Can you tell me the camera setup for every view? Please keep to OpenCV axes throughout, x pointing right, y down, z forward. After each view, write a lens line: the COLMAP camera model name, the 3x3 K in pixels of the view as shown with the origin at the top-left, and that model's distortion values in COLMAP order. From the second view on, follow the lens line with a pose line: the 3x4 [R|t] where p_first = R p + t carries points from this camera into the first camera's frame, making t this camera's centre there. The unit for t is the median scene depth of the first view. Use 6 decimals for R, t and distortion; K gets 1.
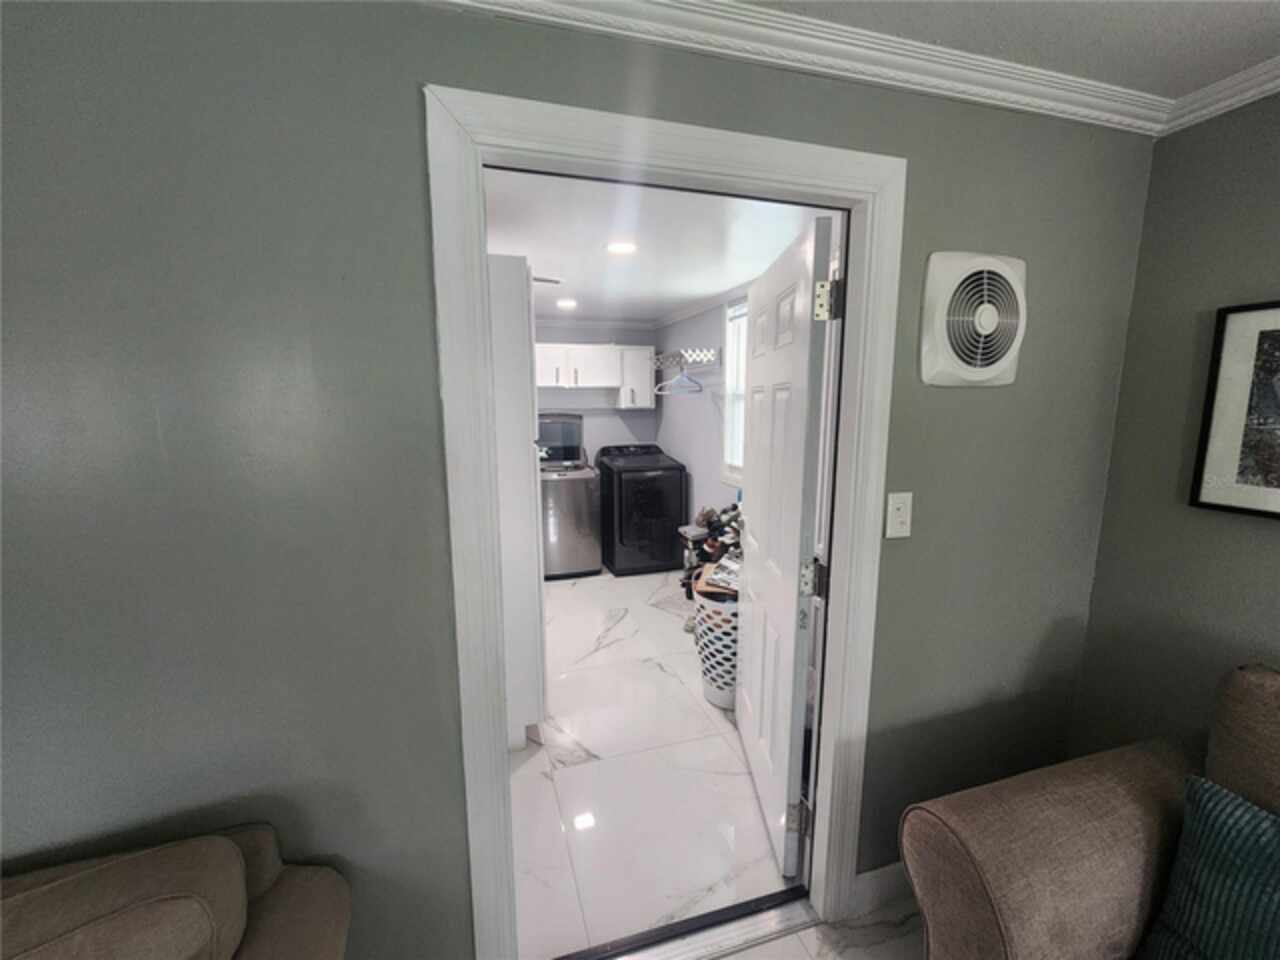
lens RADIAL K [[524.4, 0, 634.8], [0, 524.4, 484.8], [0, 0, 1]] dist [0.000357, 0.000229]
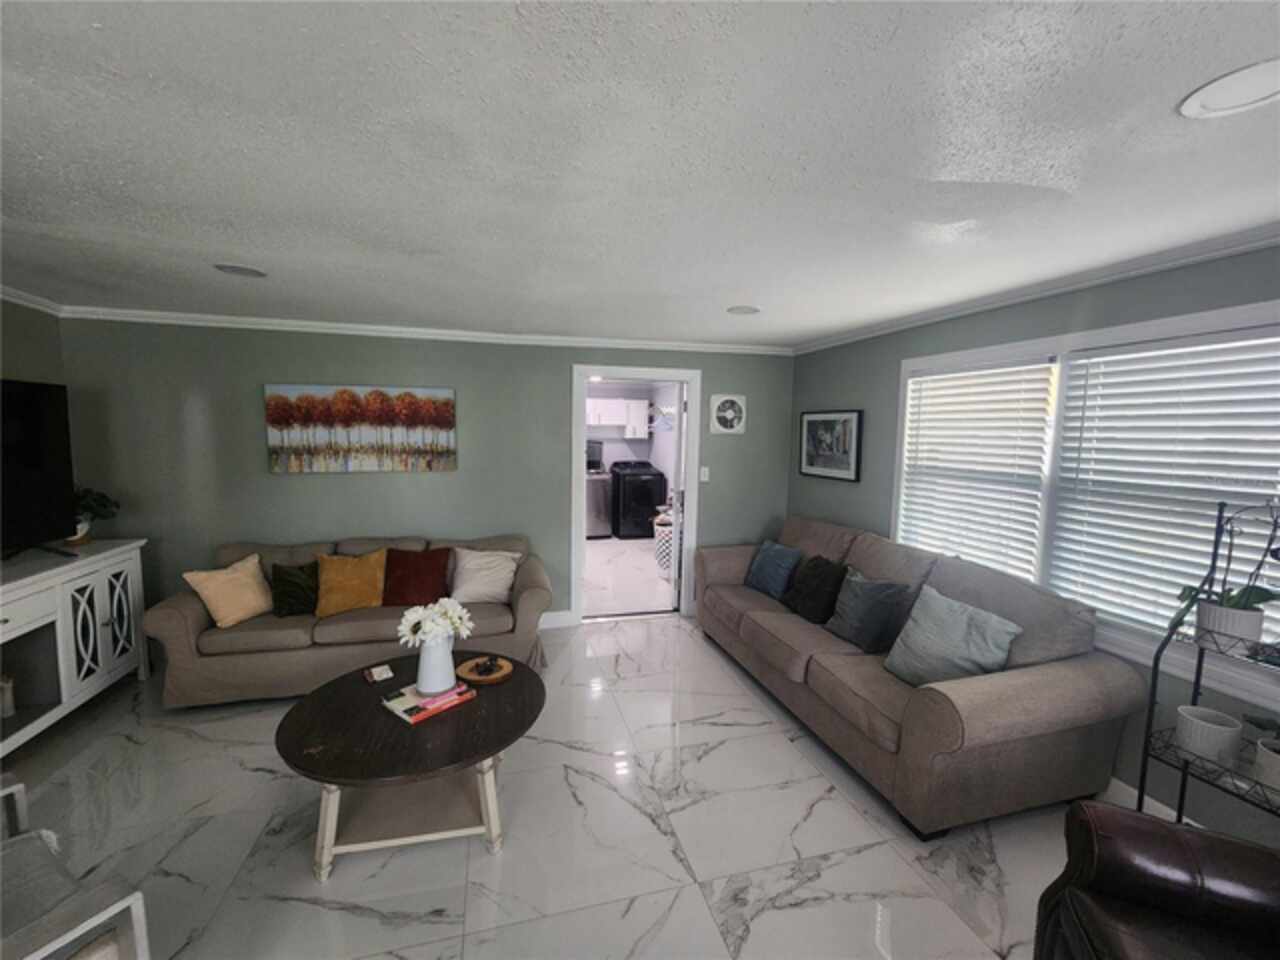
lens RADIAL K [[524.4, 0, 641.8], [0, 524.4, 480.7], [0, 0, 1]] dist [0.000357, 0.000229]
pose [[0.999546, 0.025926, -0.015350, 0.052327], [-0.026842, 0.997661, -0.062861, 0.092509], [0.013685, 0.063244, 0.997904, -0.653843]]
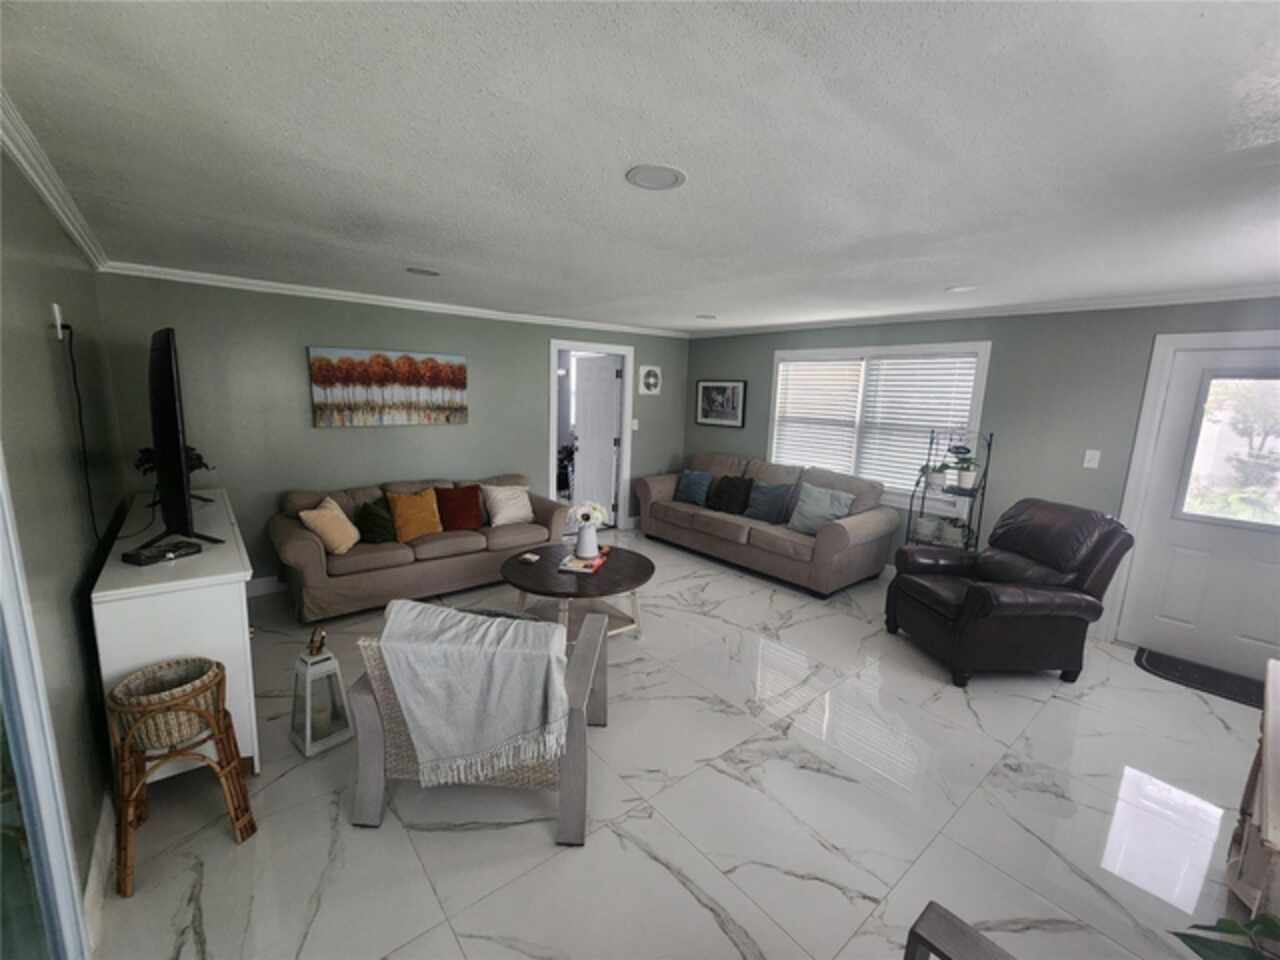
lens RADIAL K [[524.4, 0, 638.4], [0, 524.4, 479.1], [0, 0, 1]] dist [0.000357, 0.000229]
pose [[0.919349, -0.028192, 0.392432, -0.353880], [0.023609, 0.999585, 0.016501, 0.130813], [-0.392735, -0.005905, 0.919633, -0.895726]]
